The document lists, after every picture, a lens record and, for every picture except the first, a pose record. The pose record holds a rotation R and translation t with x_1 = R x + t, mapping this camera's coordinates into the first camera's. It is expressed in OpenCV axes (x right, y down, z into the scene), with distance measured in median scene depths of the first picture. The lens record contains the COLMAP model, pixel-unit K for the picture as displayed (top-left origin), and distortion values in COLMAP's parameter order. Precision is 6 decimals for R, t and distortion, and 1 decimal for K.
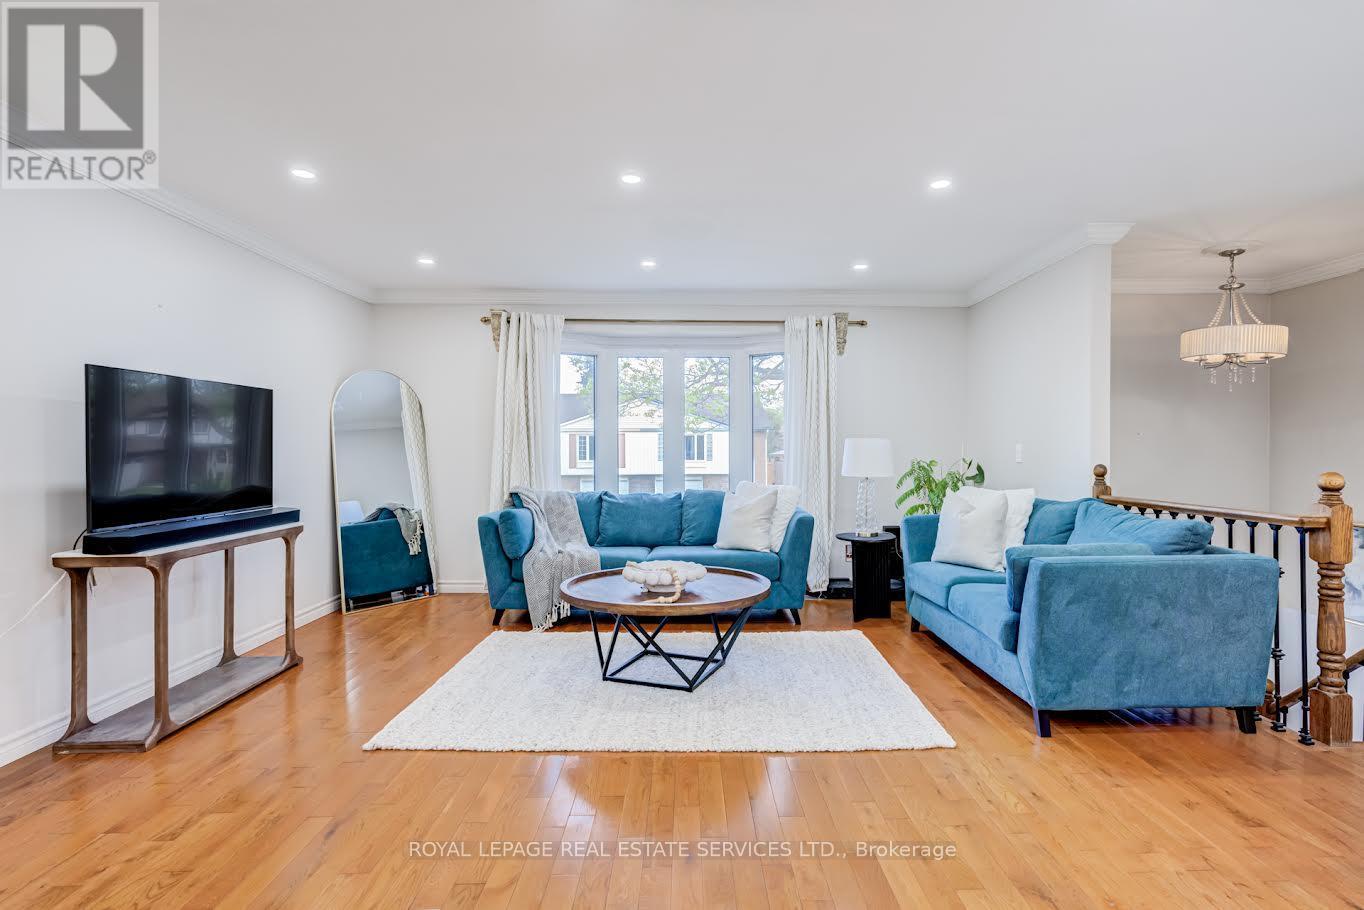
lens RADIAL K [[663.1, 0, 718.9], [0, 663.1, 451.6], [0, 0, 1]] dist [-0.014833, -0.000460]
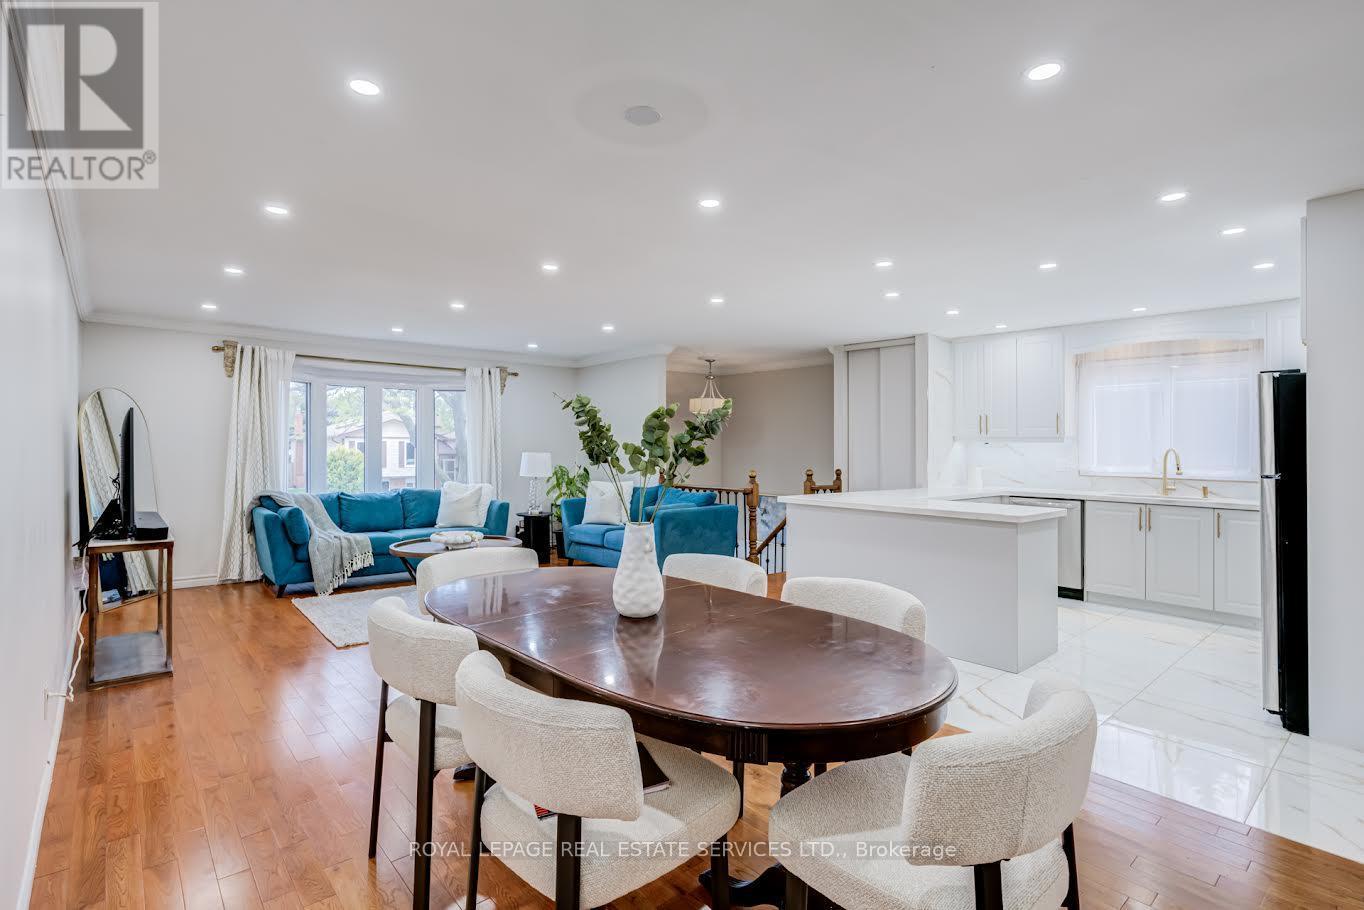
lens RADIAL K [[663.1, 0, 677.8], [0, 663.1, 445.2], [0, 0, 1]] dist [-0.014833, -0.000460]
pose [[0.778174, 0.007952, 0.627998, -0.529027], [-0.001963, 0.999946, -0.010228, -0.023007], [-0.628046, 0.006727, 0.778147, -0.478280]]
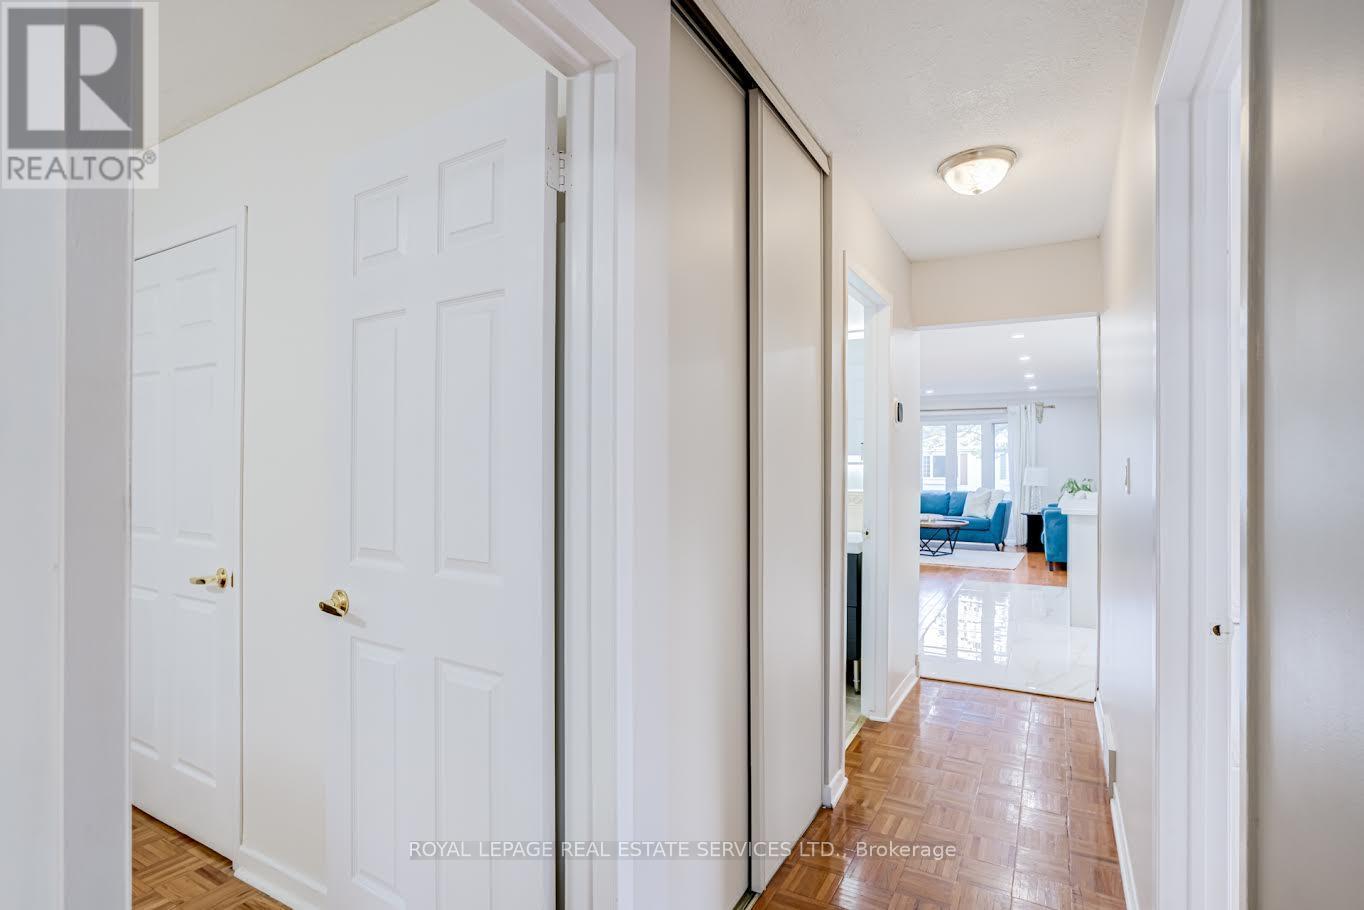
lens RADIAL K [[663.1, 0, 685.3], [0, 663.1, 460.8], [0, 0, 1]] dist [-0.014833, -0.000460]
pose [[0.854332, 0.000192, -0.519728, 0.364604], [-0.007436, 0.999902, -0.011854, -0.008884], [0.519675, 0.013992, 0.854250, -1.422320]]
